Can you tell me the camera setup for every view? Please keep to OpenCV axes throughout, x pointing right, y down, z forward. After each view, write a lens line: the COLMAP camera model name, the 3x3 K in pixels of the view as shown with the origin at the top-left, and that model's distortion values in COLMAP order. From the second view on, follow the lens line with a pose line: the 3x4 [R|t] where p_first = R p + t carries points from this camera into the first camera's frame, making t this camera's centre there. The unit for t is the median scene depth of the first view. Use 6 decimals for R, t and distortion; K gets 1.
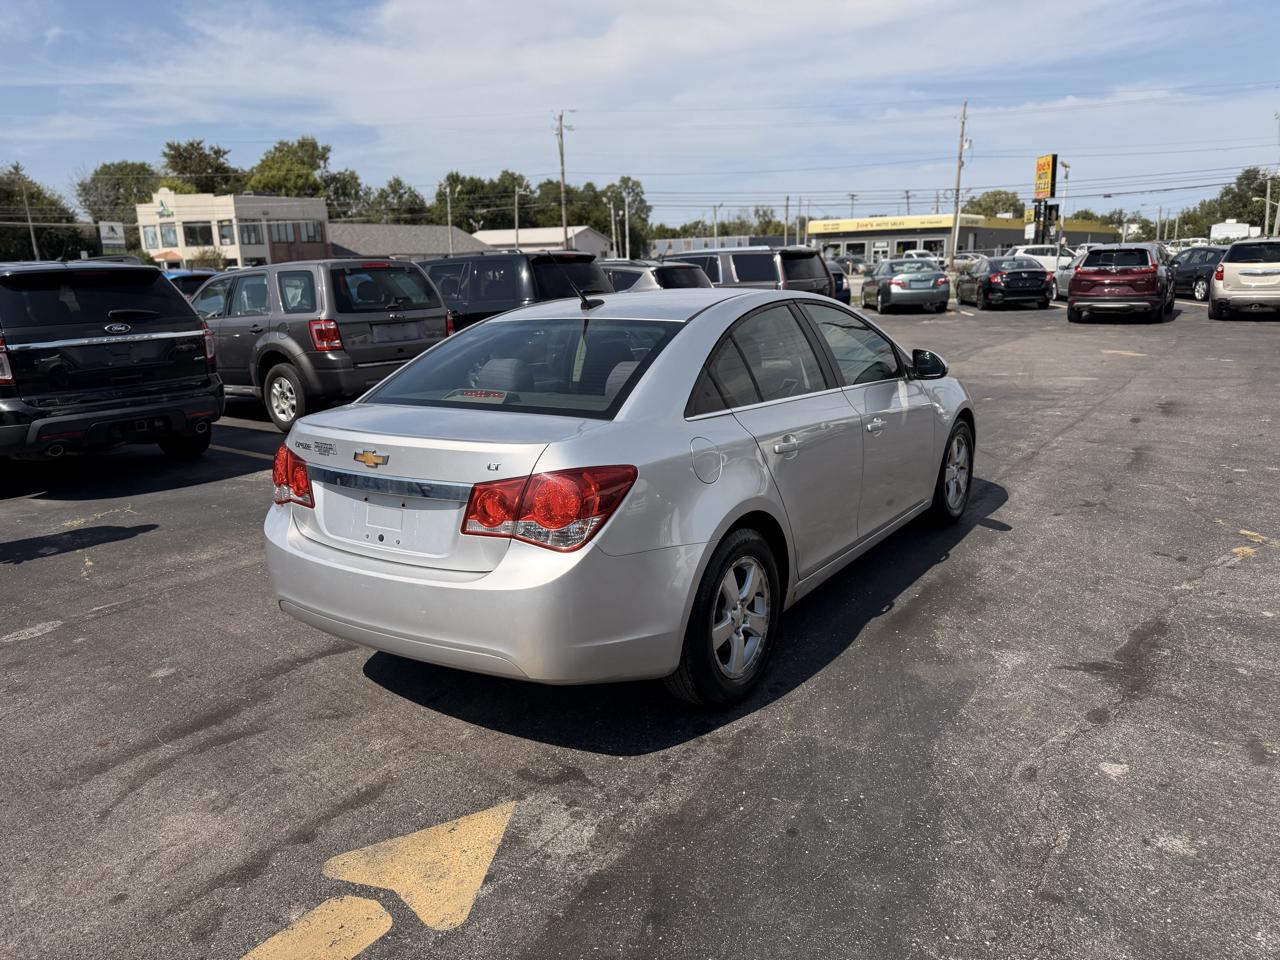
lens RADIAL K [[908.7, 0, 637.5], [0, 908.7, 477.6], [0, 0, 1]] dist [0.026728, -0.037259]
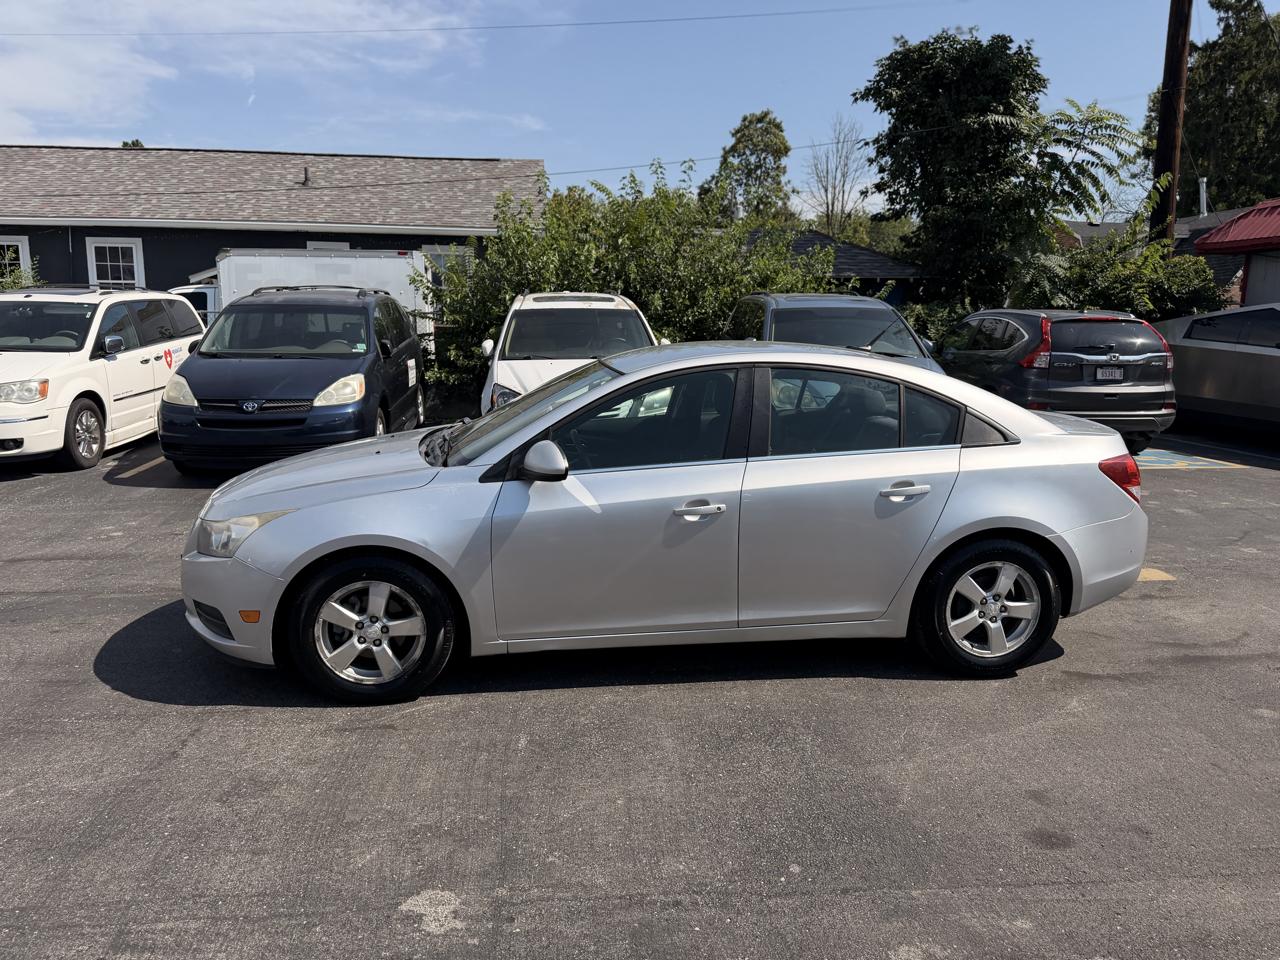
lens RADIAL K [[908.7, 0, 631.5], [0, 908.7, 480.9], [0, 0, 1]] dist [0.026728, -0.037259]
pose [[-0.665812, -0.108399, 0.738203, -0.154106], [0.181064, 0.936341, 0.300802, -0.090193], [-0.723816, 0.333940, -0.603800, 0.406057]]
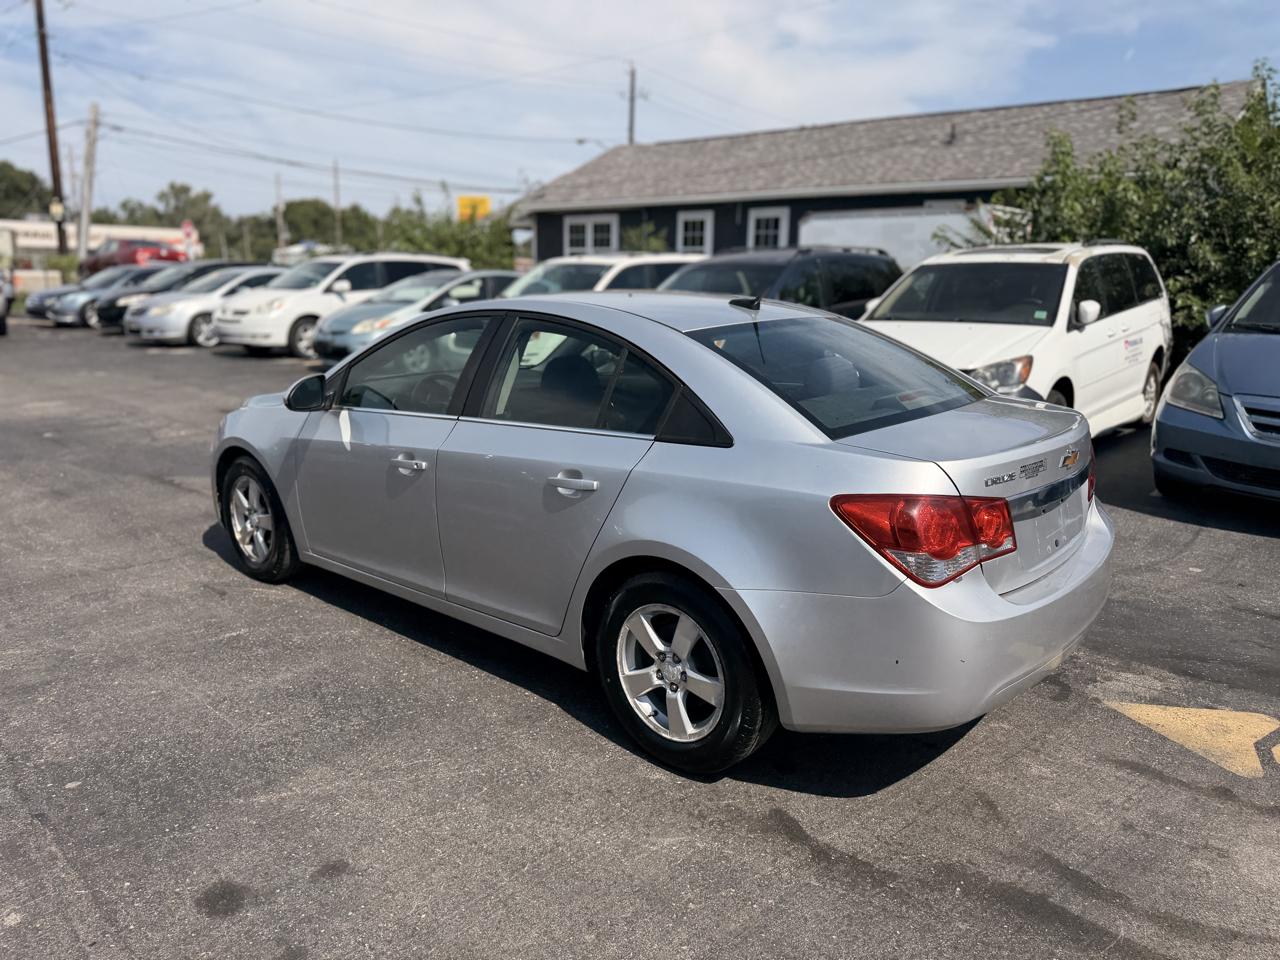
lens RADIAL K [[908.7, 0, 643.1], [0, 908.7, 472.7], [0, 0, 1]] dist [0.026728, -0.037259]
pose [[0.106053, -0.181720, 0.977615, -0.197809], [0.207363, 0.965585, 0.156989, -0.038778], [-0.972498, 0.186072, 0.140085, 0.201786]]
